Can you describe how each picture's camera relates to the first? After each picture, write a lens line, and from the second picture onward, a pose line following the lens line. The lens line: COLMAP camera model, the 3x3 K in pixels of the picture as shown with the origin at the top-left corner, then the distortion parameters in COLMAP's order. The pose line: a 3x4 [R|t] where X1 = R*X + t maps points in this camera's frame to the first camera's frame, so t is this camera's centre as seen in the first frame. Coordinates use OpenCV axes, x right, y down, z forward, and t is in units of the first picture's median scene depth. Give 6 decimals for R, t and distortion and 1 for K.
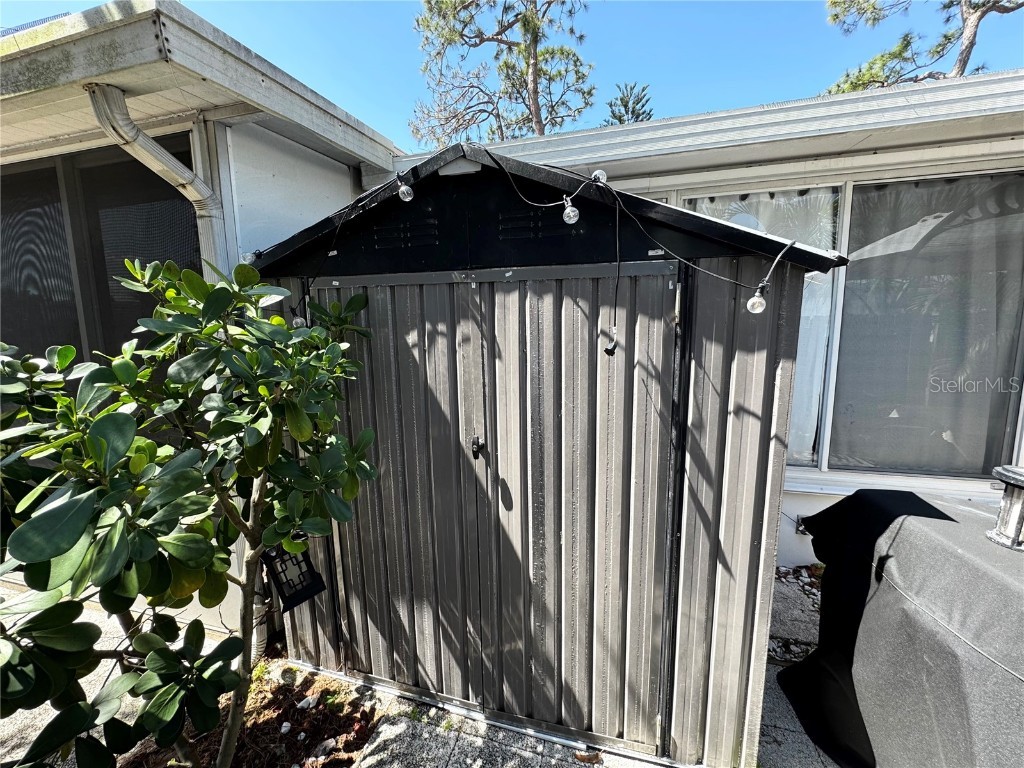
lens RADIAL K [[410.6, 0, 511.6], [0, 410.6, 385.1], [0, 0, 1]] dist [-0.004429, 0.000735]
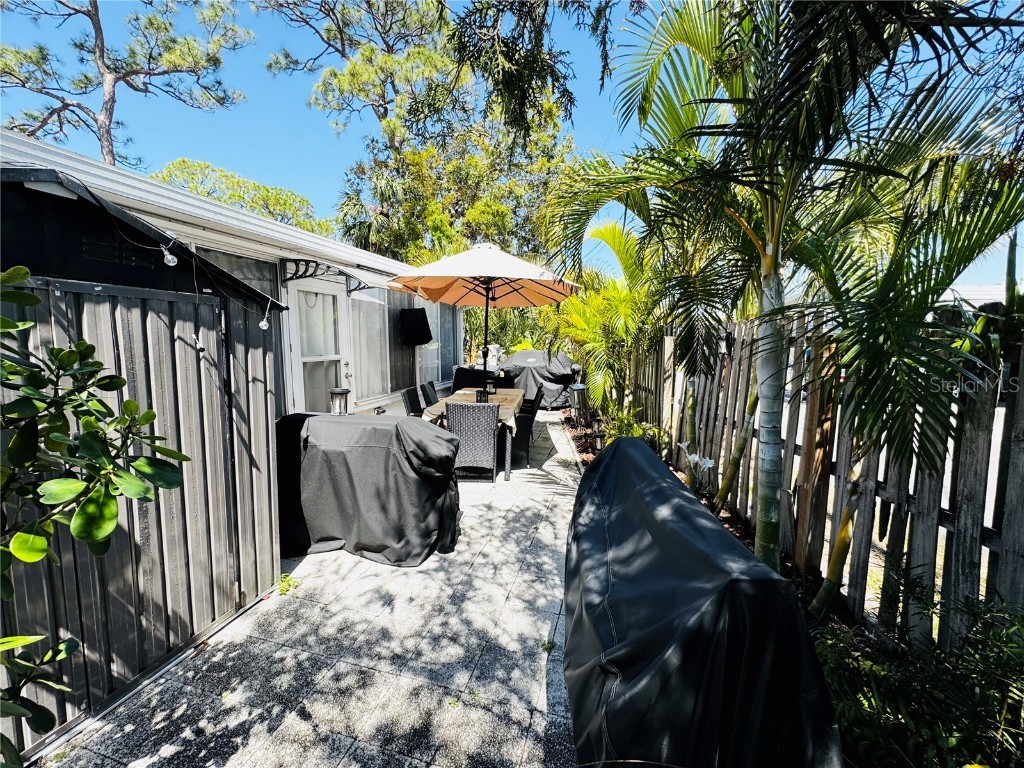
lens RADIAL K [[410.6, 0, 510.9], [0, 410.6, 382.0], [0, 0, 1]] dist [-0.004429, 0.000735]
pose [[-0.008256, -0.090131, 0.995896, -1.281061], [0.136873, 0.986454, 0.090411, 0.060130], [-0.990554, 0.137058, 0.004193, -0.174085]]
